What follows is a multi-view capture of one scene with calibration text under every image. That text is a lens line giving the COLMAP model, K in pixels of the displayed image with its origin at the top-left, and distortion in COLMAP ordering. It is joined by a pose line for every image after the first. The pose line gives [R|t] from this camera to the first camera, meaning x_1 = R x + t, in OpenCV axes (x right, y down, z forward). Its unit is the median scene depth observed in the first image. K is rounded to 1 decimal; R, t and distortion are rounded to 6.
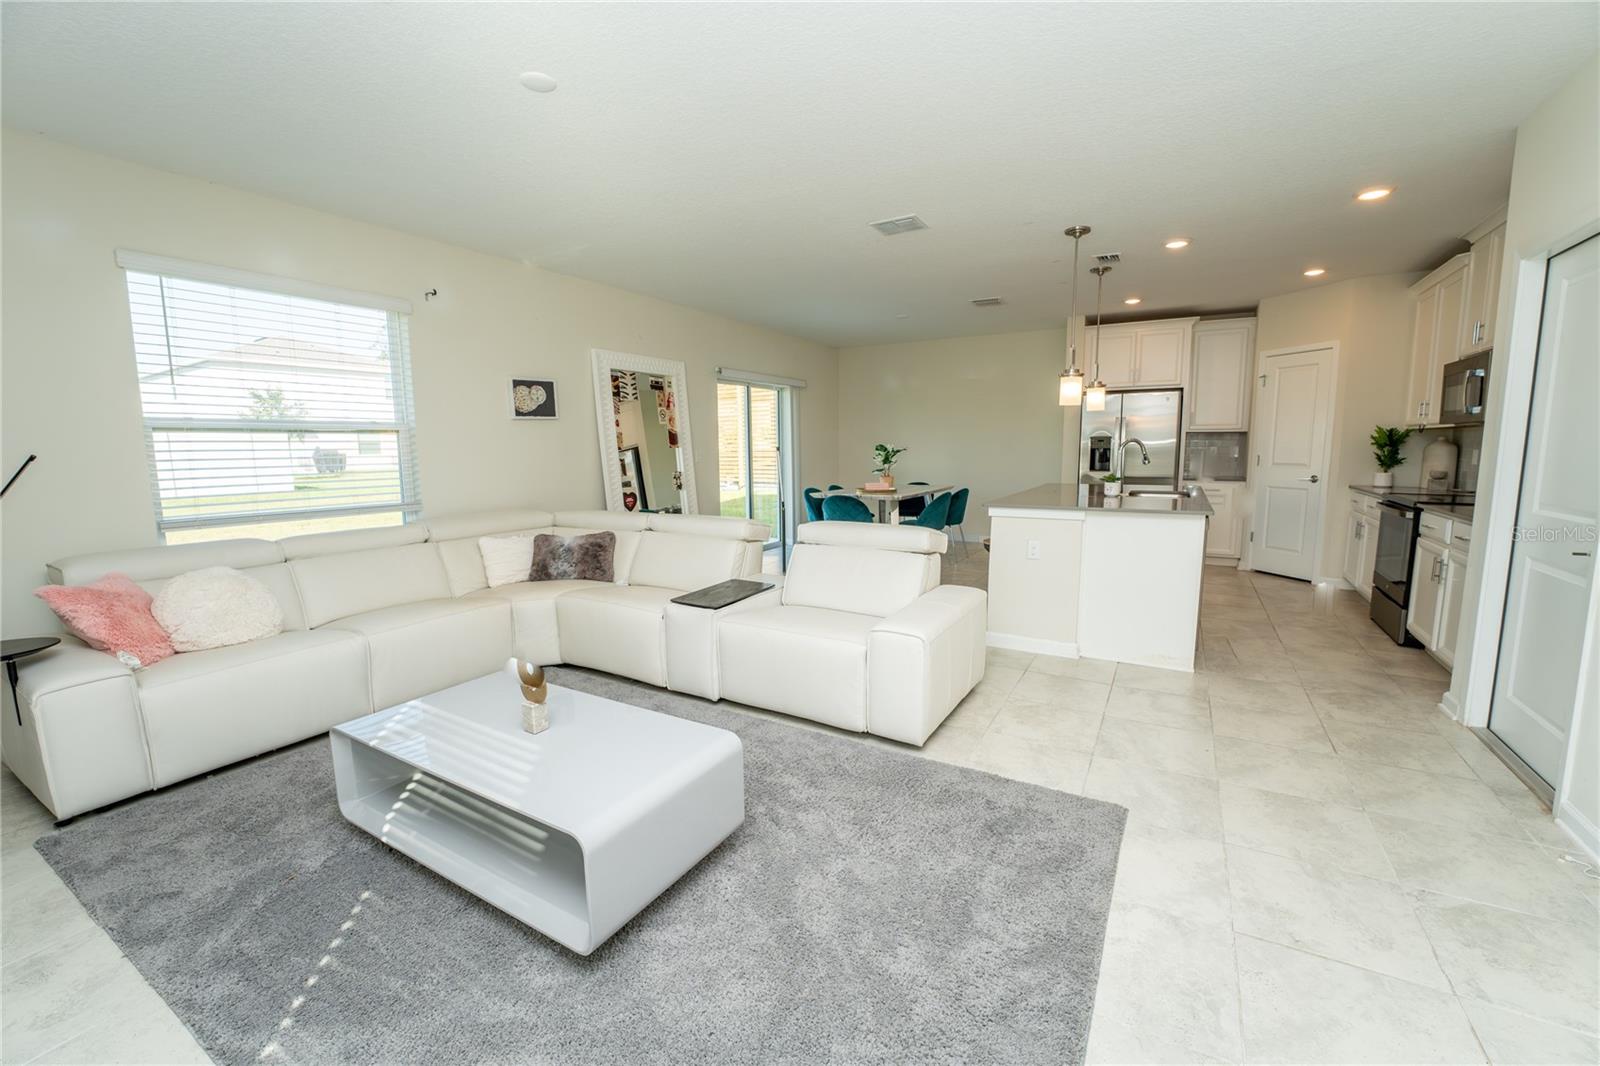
lens RADIAL K [[643.8, 0, 804.2], [0, 643.8, 531.3], [0, 0, 1]] dist [-0.028970, 0.003975]
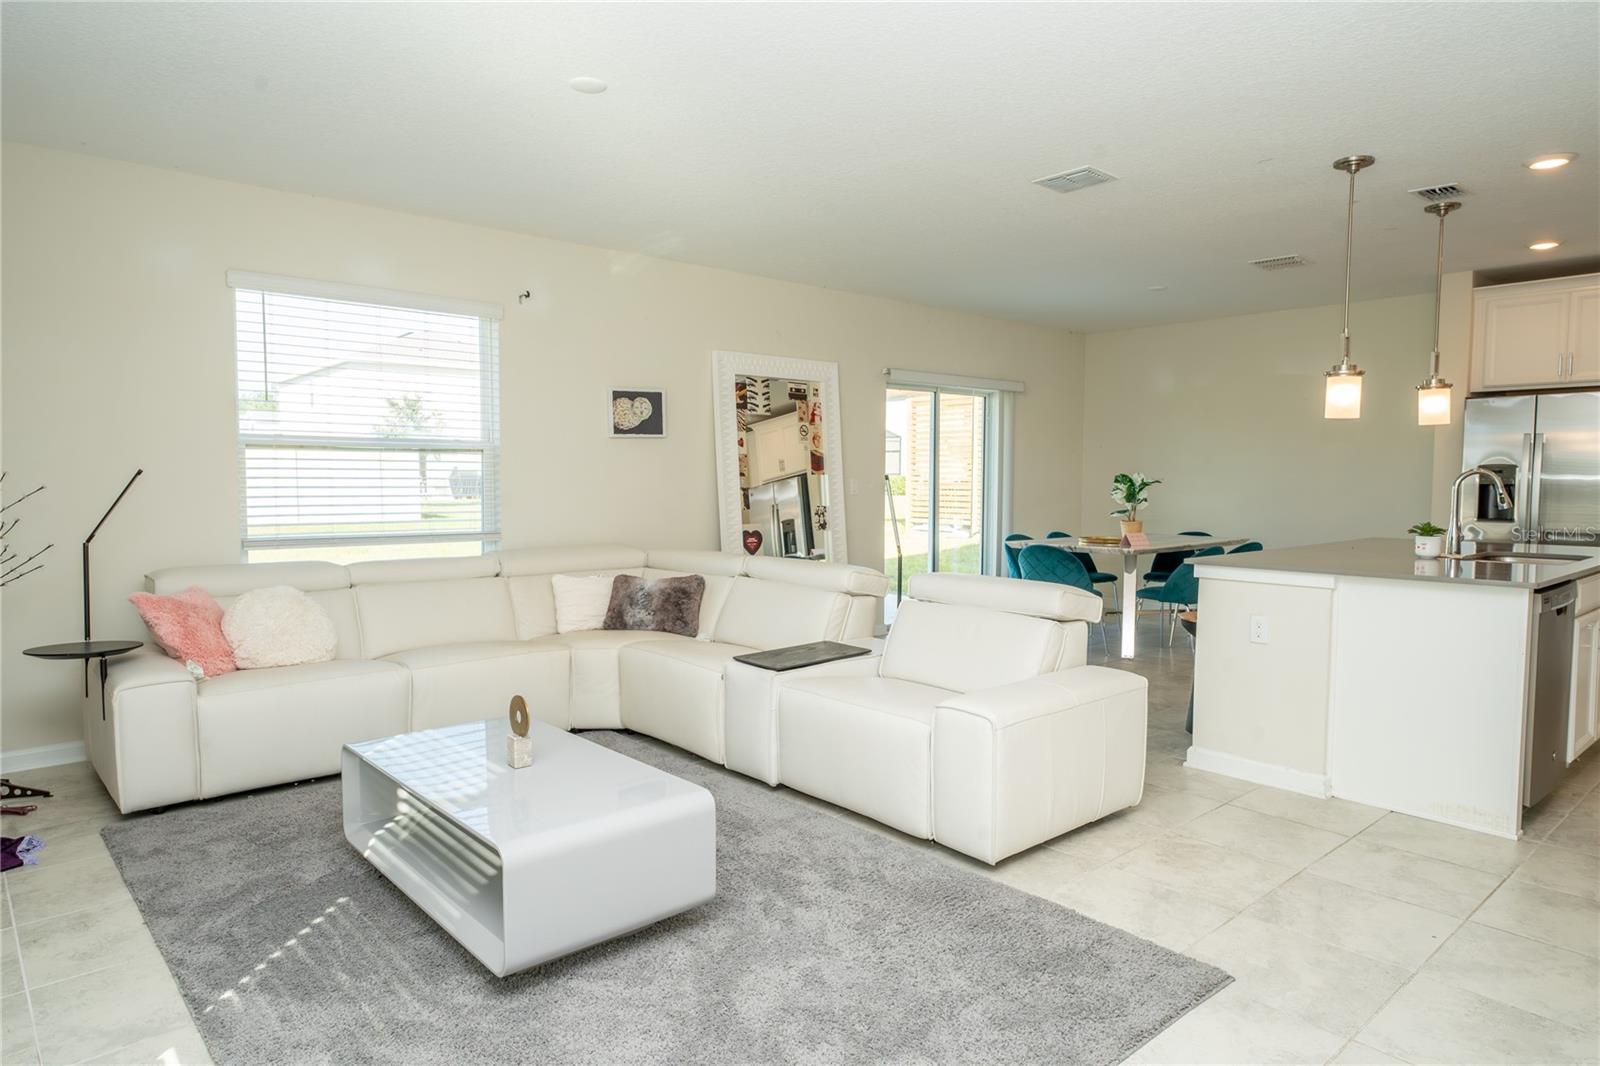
lens RADIAL K [[962.4, 0, 800.0], [0, 962.4, 533.0], [0, 0, 1]] dist [0.010774, -0.000044]
pose [[0.950359, 0.032229, -0.309483, 0.253083], [-0.053798, 0.996662, -0.061411, 0.019431], [0.306471, 0.075012, 0.948920, -0.159299]]
